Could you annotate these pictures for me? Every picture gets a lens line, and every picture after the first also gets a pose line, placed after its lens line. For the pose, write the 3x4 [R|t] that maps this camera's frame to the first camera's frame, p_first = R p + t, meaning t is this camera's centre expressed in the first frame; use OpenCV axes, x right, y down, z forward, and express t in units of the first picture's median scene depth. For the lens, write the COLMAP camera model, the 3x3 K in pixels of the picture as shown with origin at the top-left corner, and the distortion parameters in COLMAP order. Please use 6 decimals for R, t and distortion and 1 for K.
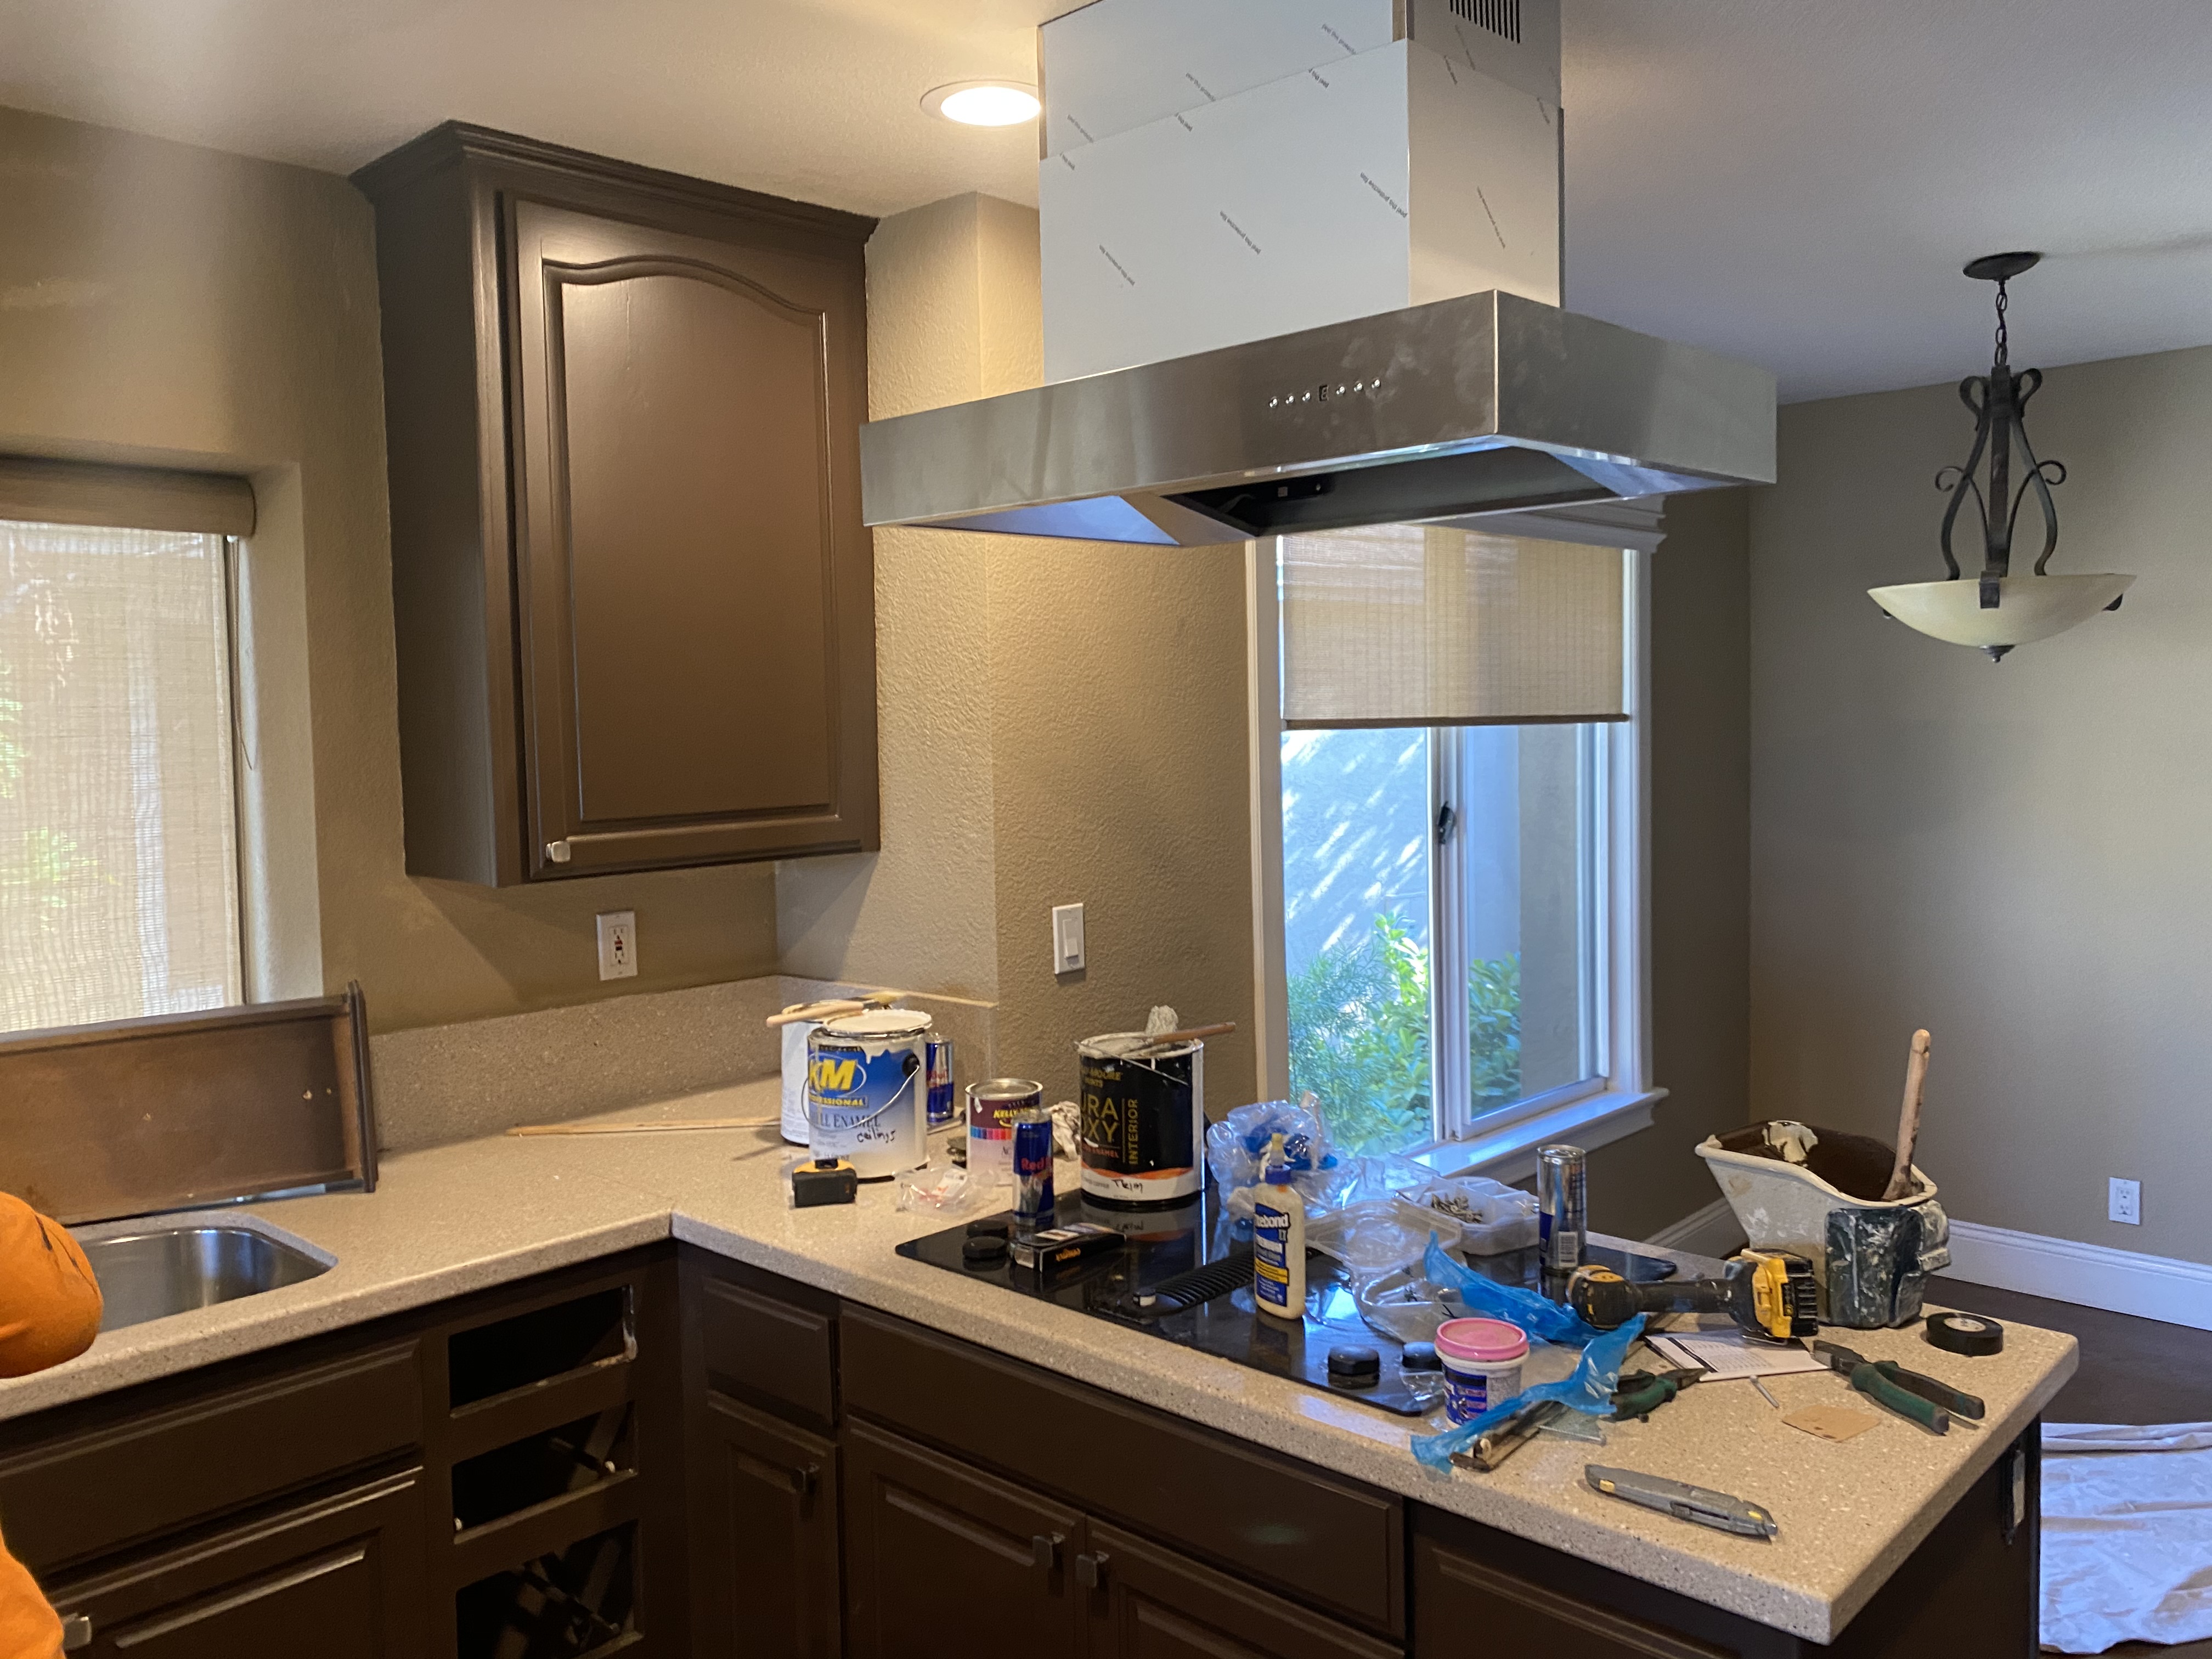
lens RADIAL K [[1698.9, 0, 1116.5], [0, 1698.9, 818.4], [0, 0, 1]] dist [0.016055, -0.008126]
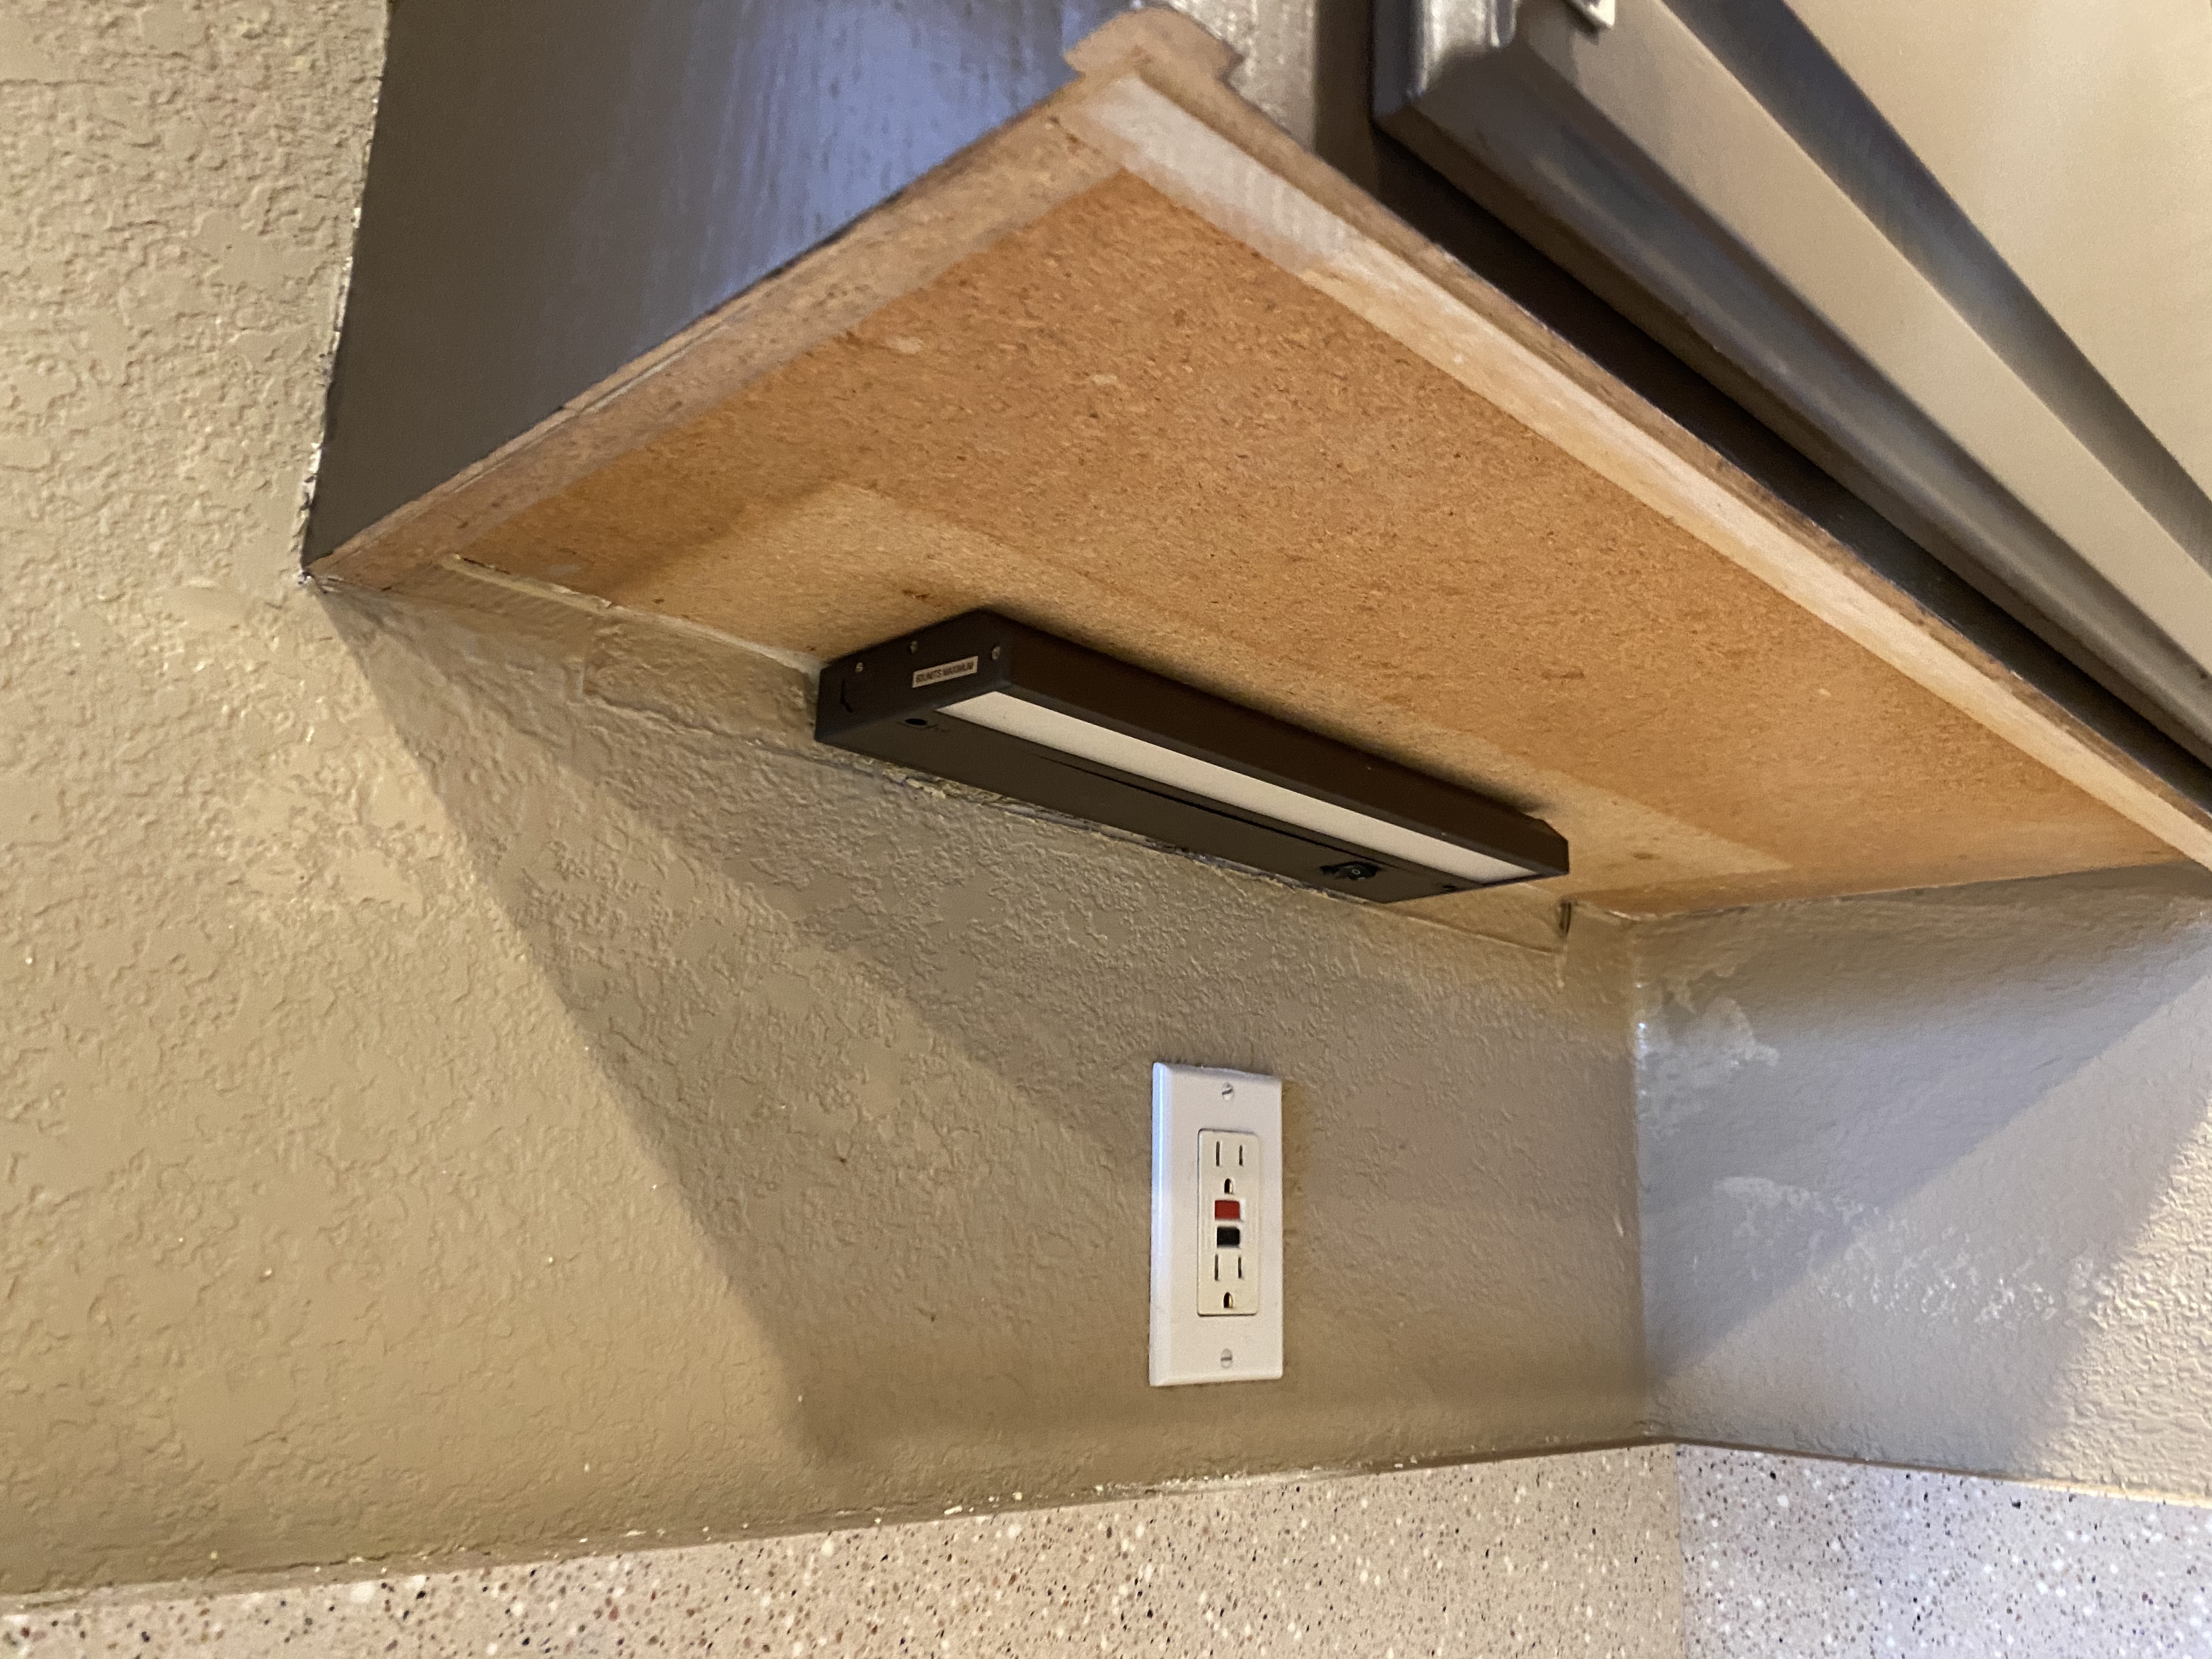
lens RADIAL K [[1698.9, 0, 1093.9], [0, 1698.9, 813.1], [0, 0, 1]] dist [0.016055, -0.008126]
pose [[0.998092, 0.052991, -0.031691, -0.378507], [-0.060156, 0.950218, -0.305724, 0.114561], [0.013913, 0.307047, 0.951593, 0.963742]]
